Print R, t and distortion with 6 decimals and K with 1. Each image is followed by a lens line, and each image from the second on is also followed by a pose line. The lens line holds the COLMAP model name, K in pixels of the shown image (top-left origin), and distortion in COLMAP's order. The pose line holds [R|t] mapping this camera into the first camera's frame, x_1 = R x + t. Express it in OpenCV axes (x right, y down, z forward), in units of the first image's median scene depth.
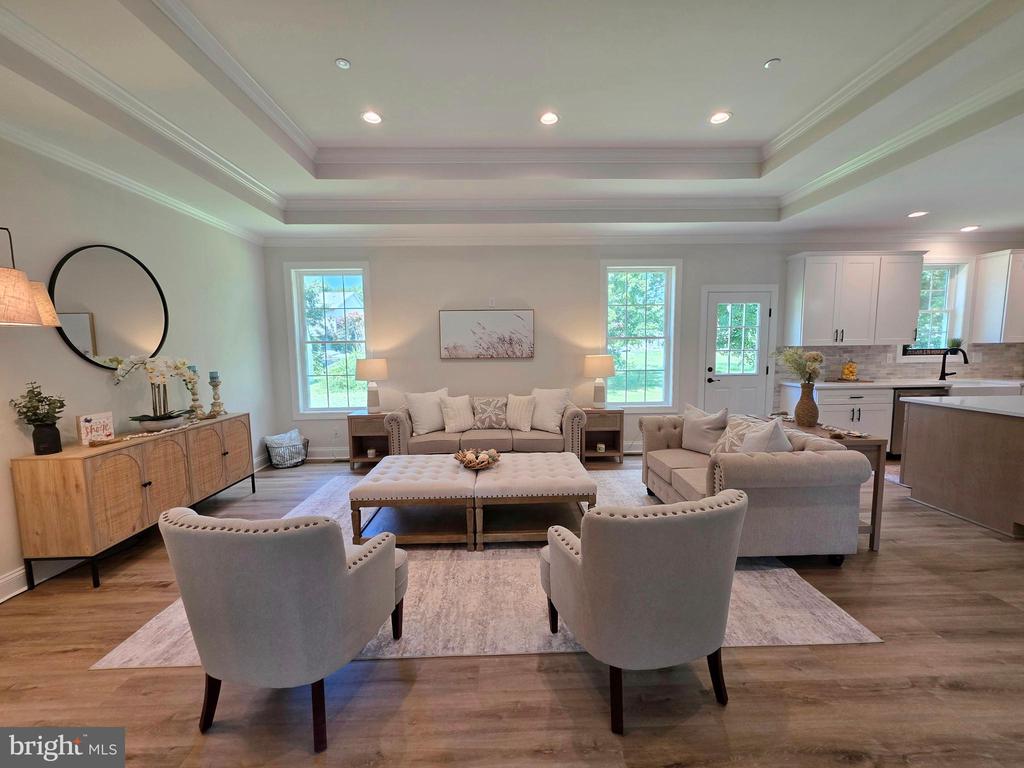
lens RADIAL K [[407.8, 0, 510.9], [0, 407.8, 383.9], [0, 0, 1]] dist [0.001209, -0.000272]
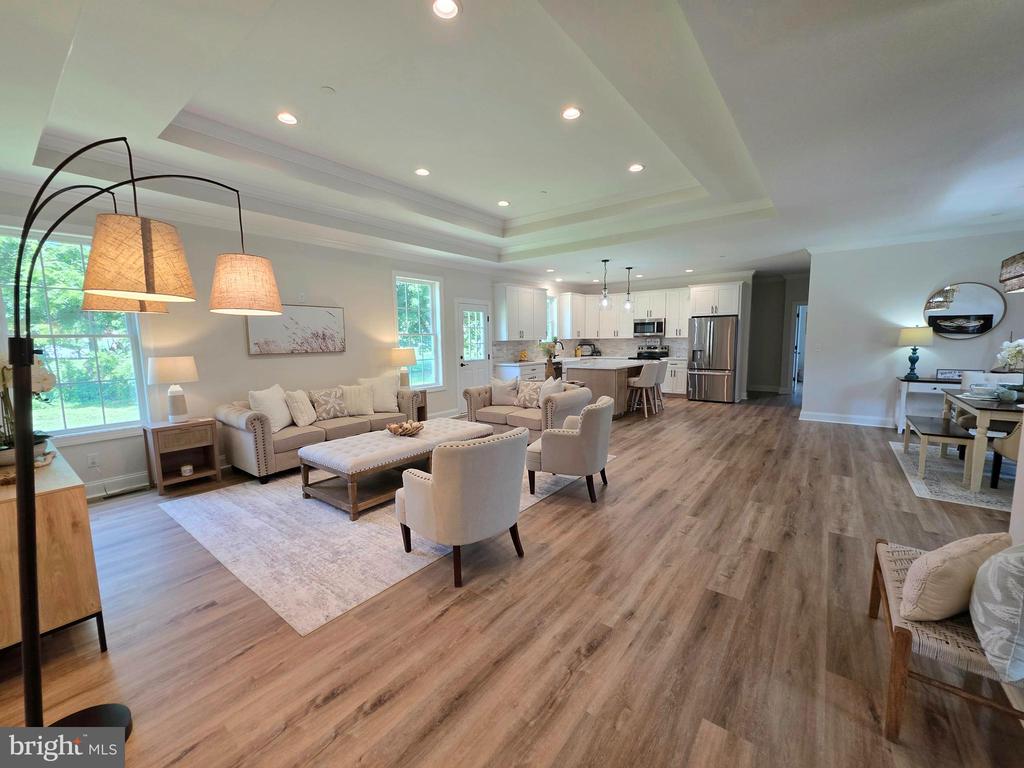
lens RADIAL K [[407.8, 0, 516.1], [0, 407.8, 382.3], [0, 0, 1]] dist [0.001209, -0.000272]
pose [[0.632565, -0.080364, 0.770327, -0.517119], [0.079886, 0.996067, 0.038314, 0.012632], [-0.770376, 0.037302, 0.636497, -0.049531]]
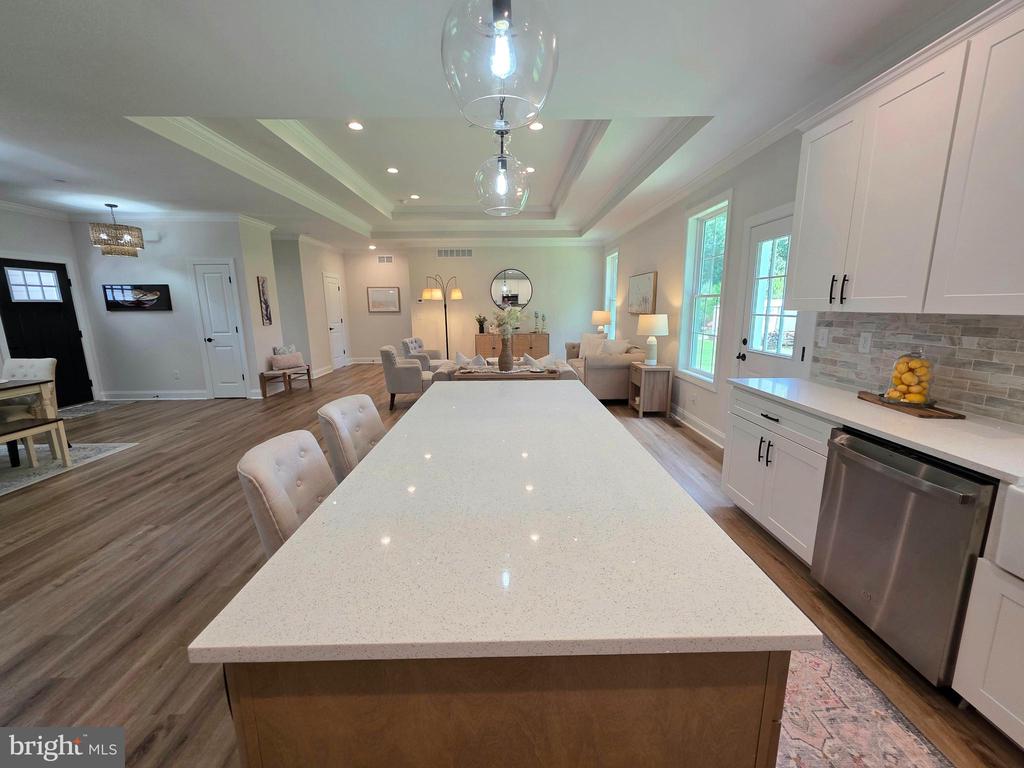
lens RADIAL K [[407.8, 0, 515.9], [0, 407.8, 383.6], [0, 0, 1]] dist [0.001209, -0.000272]
pose [[-0.003765, 0.202536, -0.979268, 1.241739], [-0.085574, 0.975617, 0.202110, -0.075927], [0.996325, 0.084561, 0.013658, 0.638018]]
